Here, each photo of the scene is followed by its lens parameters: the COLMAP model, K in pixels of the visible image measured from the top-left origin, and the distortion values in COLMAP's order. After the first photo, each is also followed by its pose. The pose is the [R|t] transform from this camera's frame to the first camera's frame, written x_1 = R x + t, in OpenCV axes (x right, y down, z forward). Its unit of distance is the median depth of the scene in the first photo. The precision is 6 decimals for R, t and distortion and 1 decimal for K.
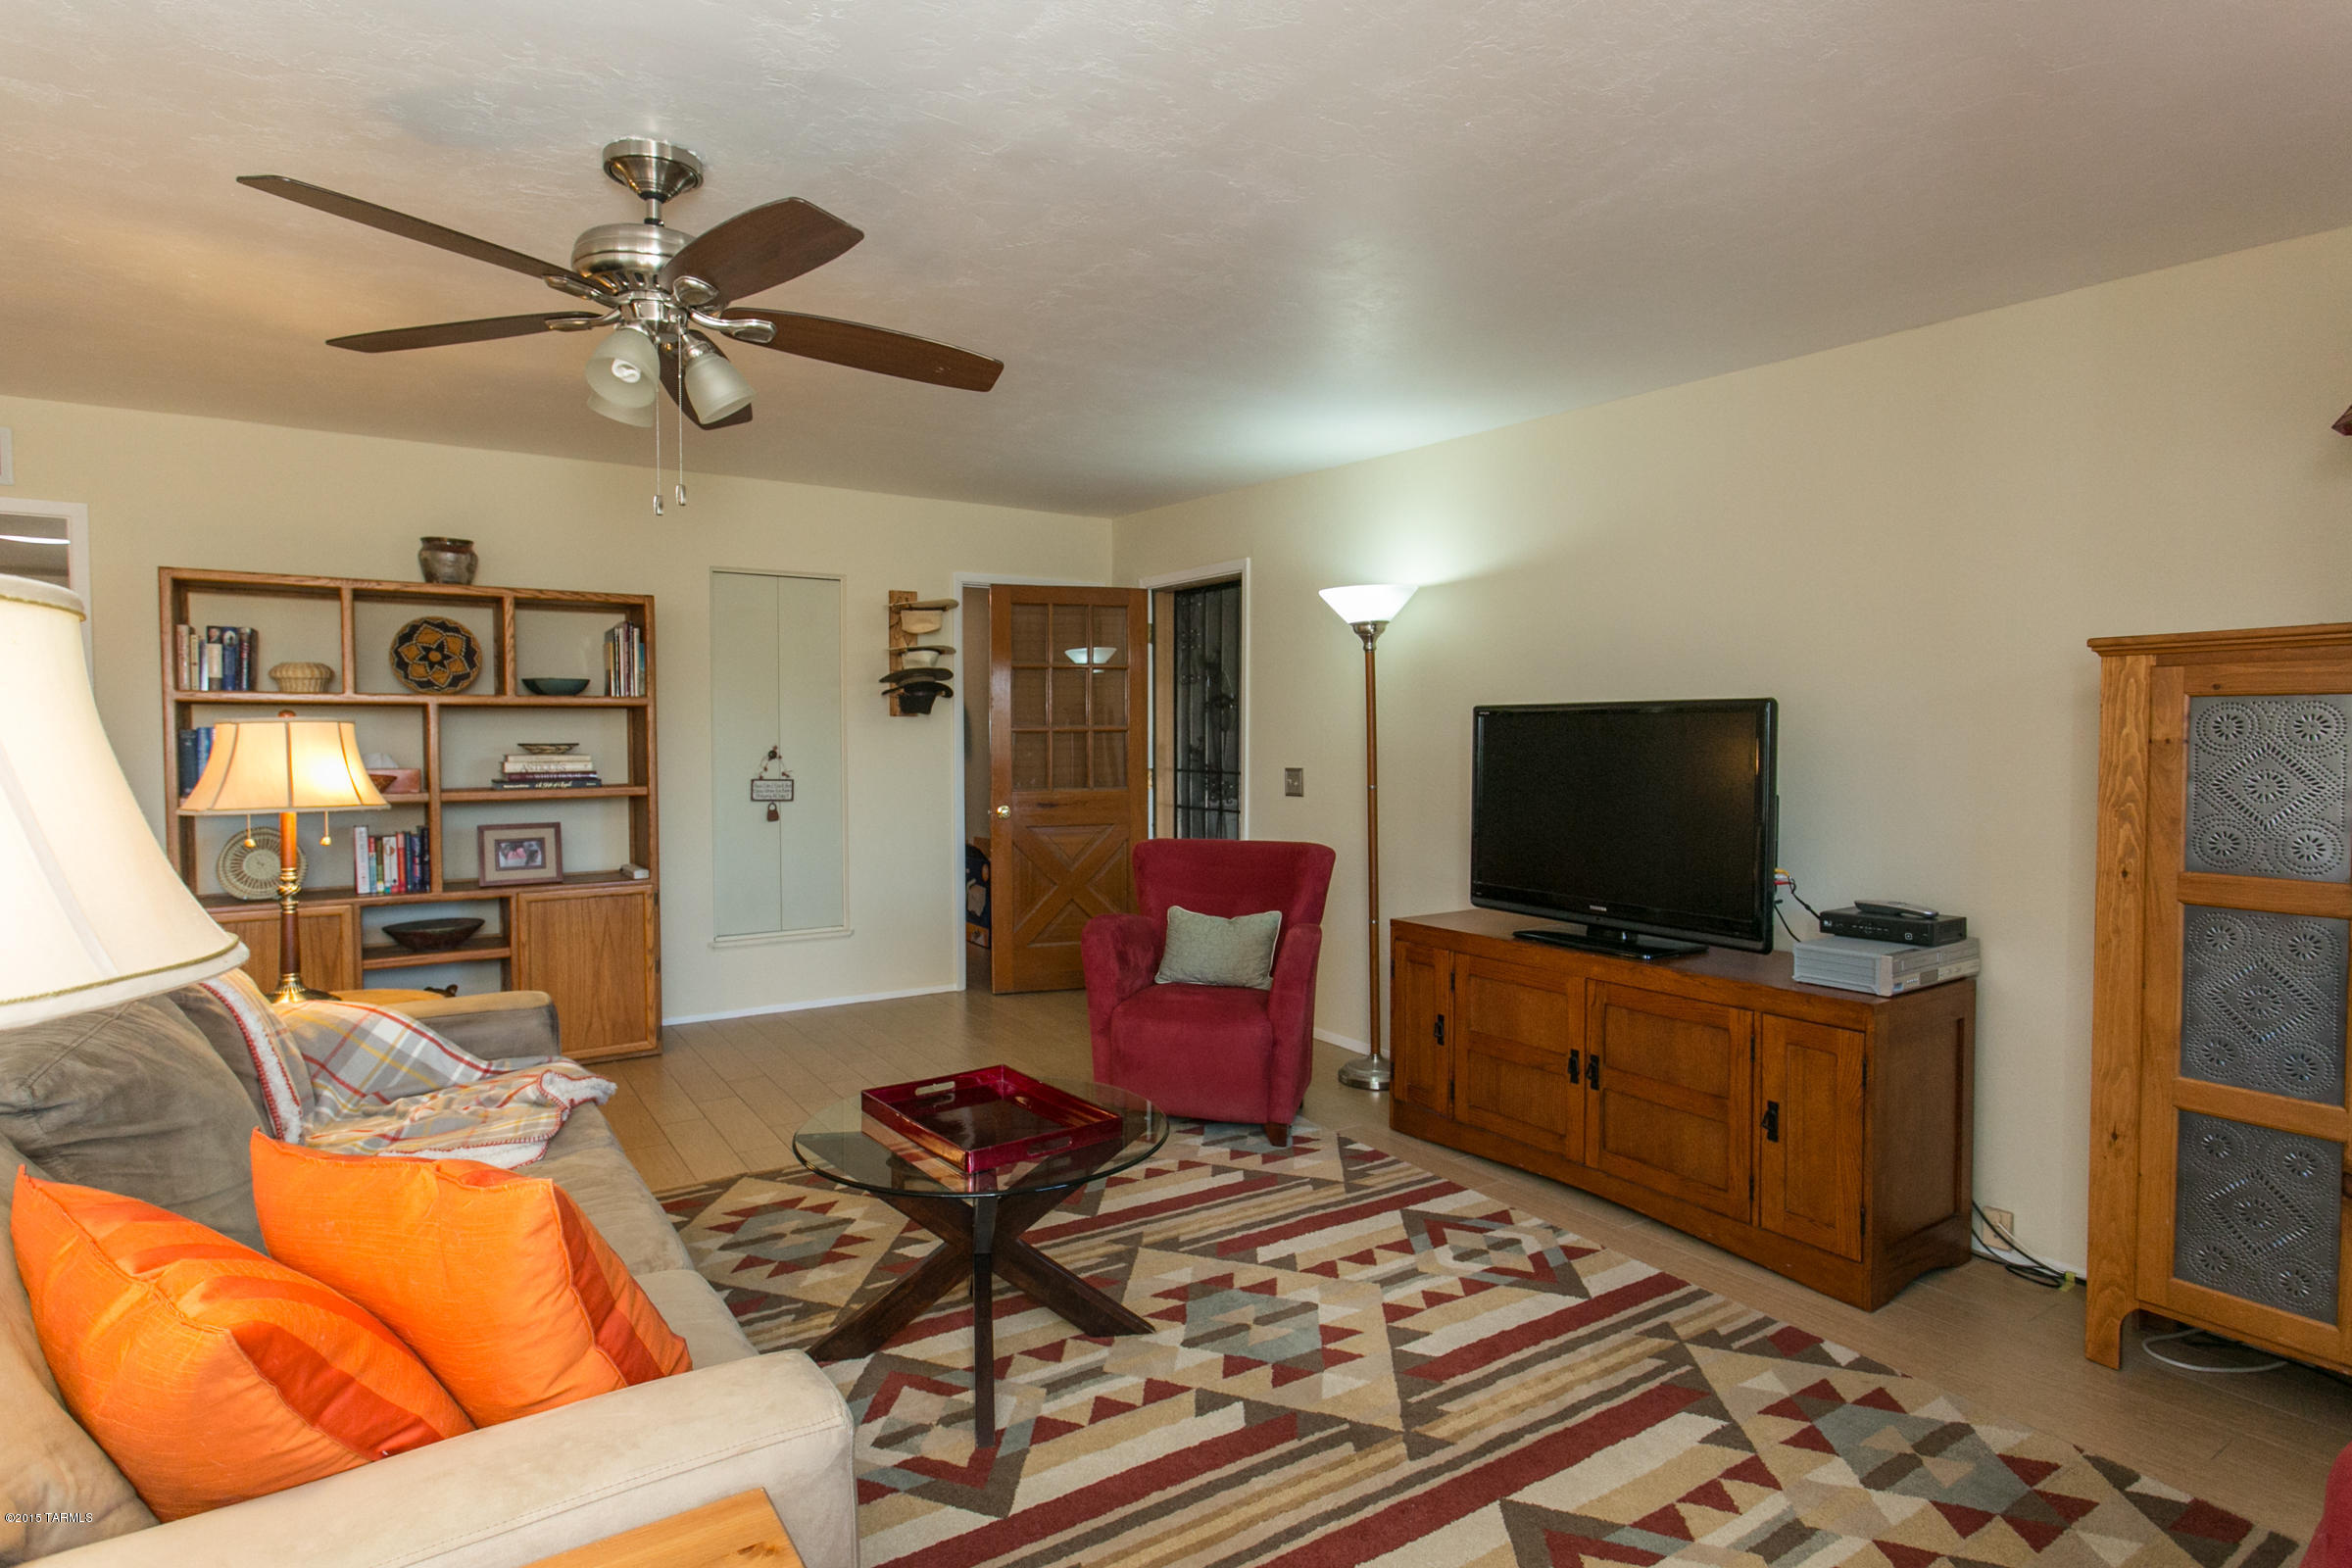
lens RADIAL K [[1242.2, 0, 1178.8], [0, 1242.2, 778.6], [0, 0, 1]] dist [0.000357, 0.002250]
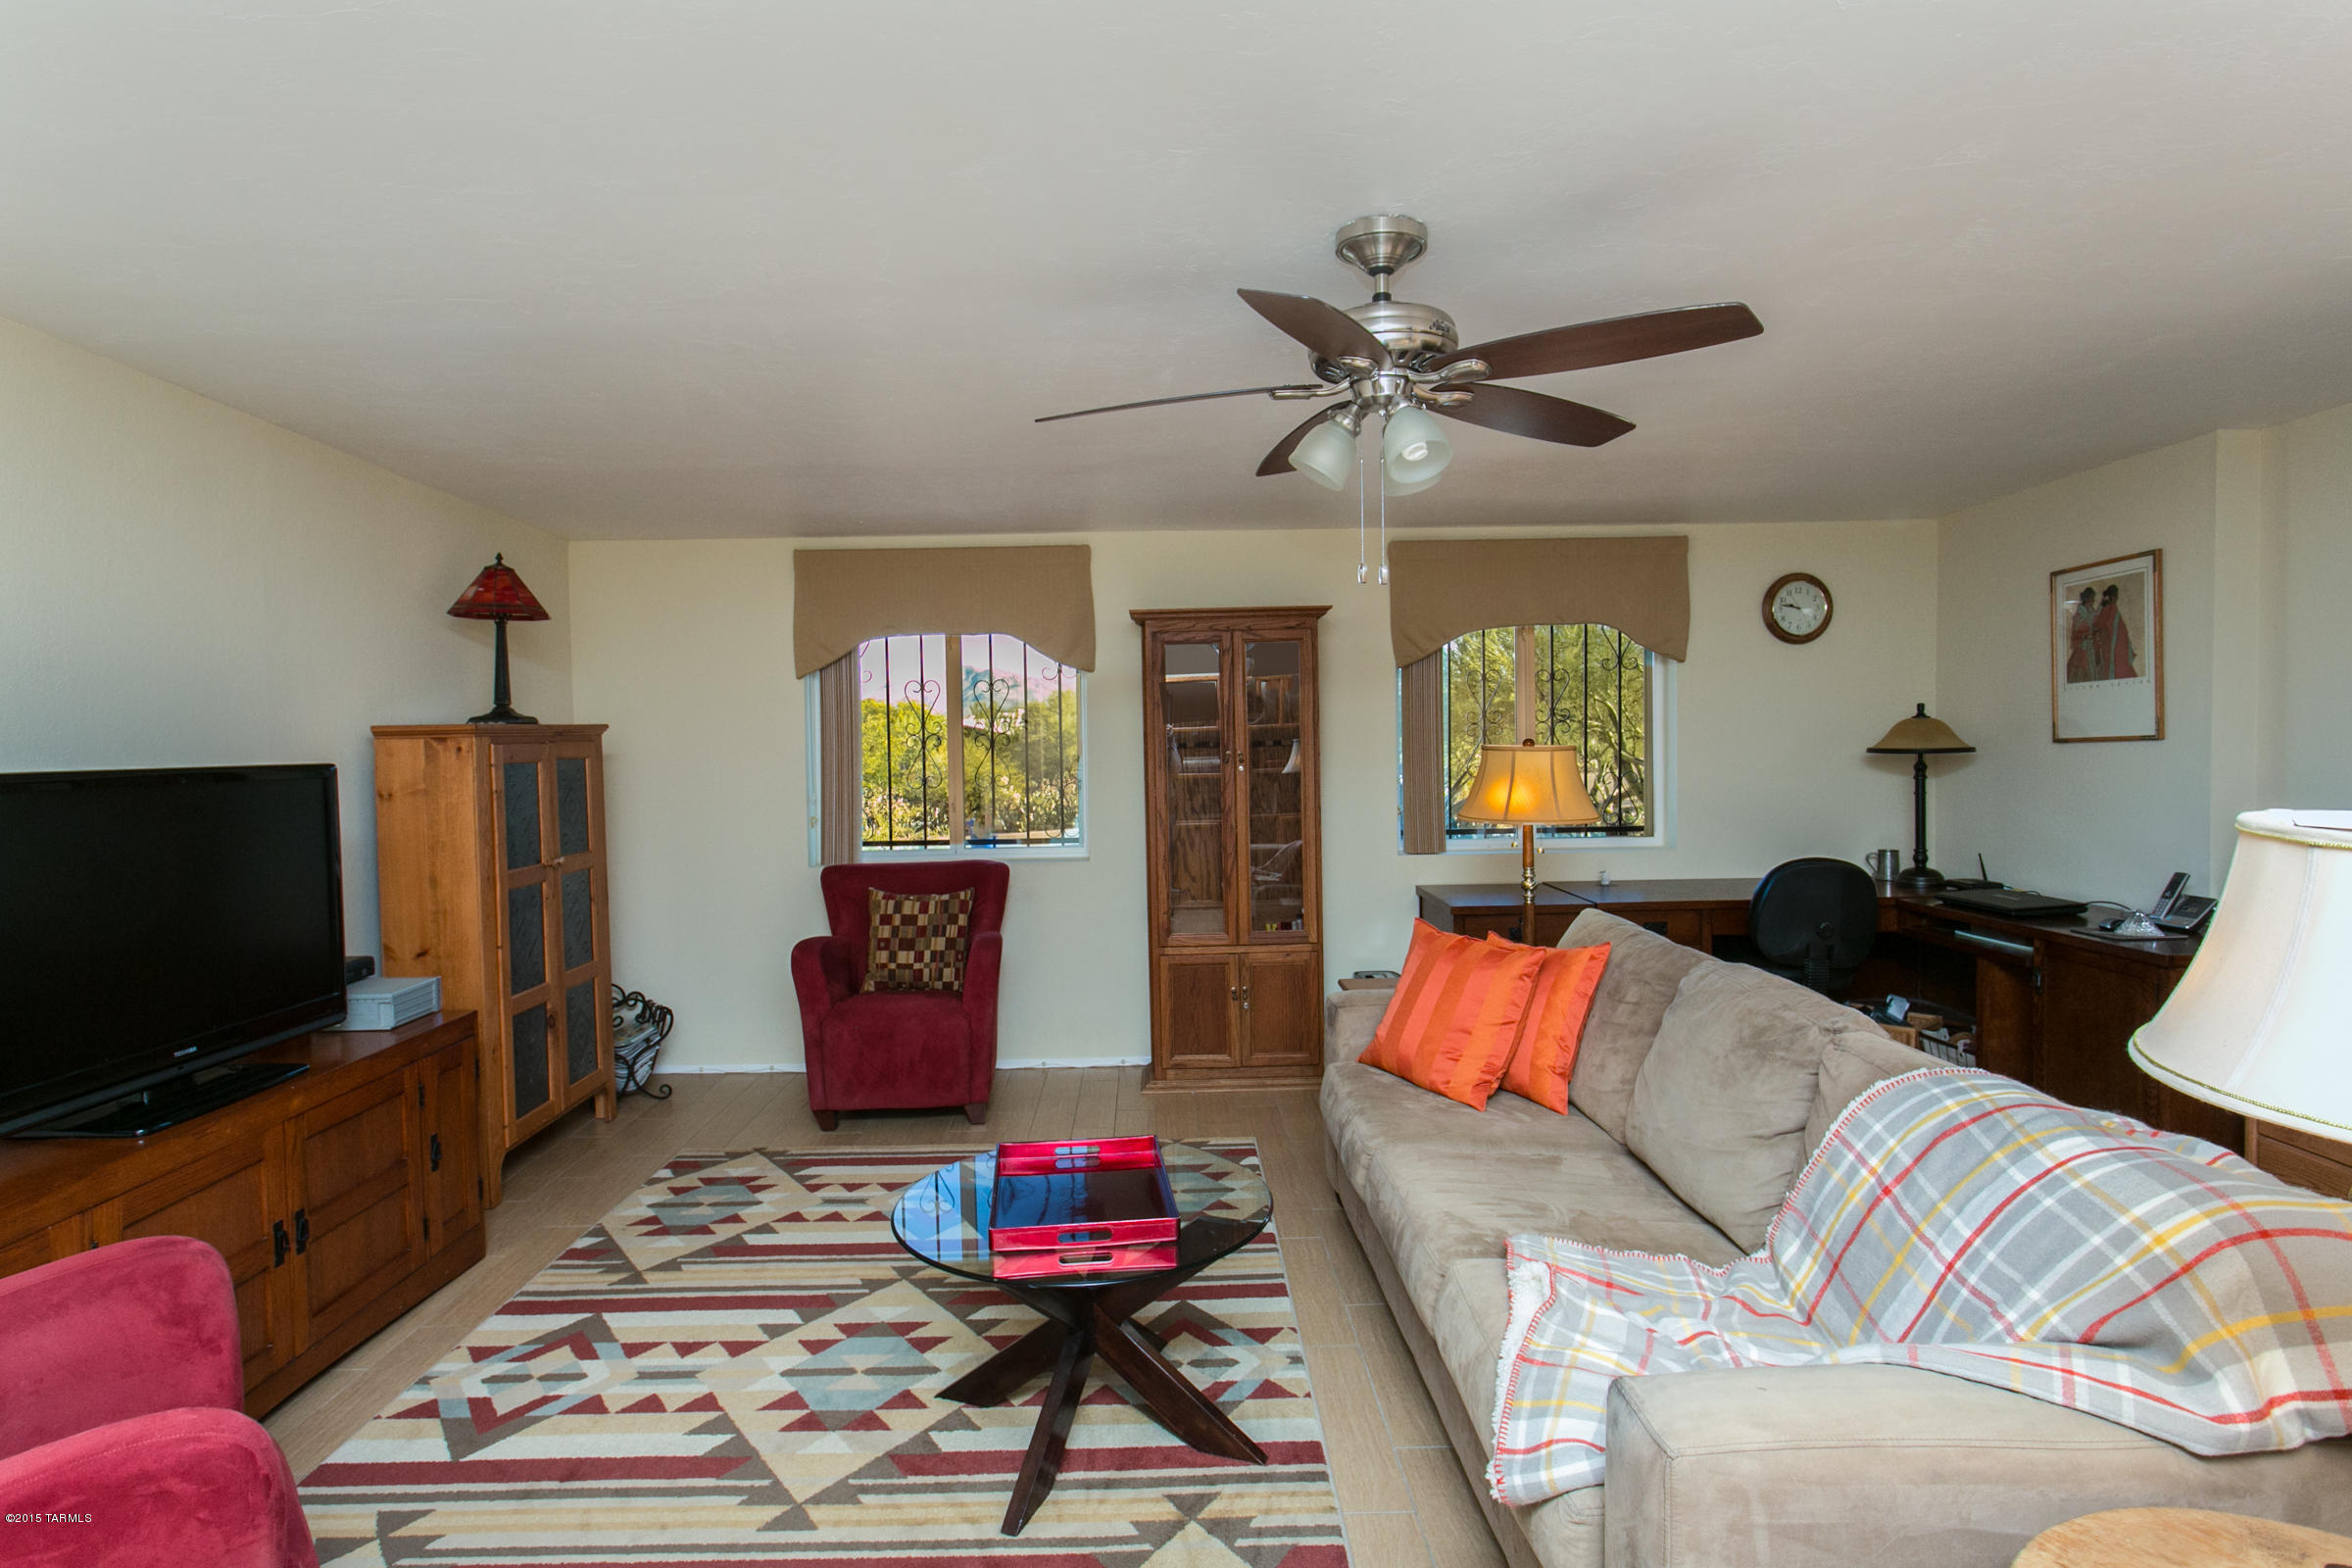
lens RADIAL K [[1242.2, 0, 1174.8], [0, 1242.2, 779.0], [0, 0, 1]] dist [0.000357, 0.002250]
pose [[-0.853236, -0.005680, 0.521495, -0.651849], [0.031725, 0.997524, 0.062770, -0.100310], [-0.520560, 0.070102, -0.850942, 1.592432]]
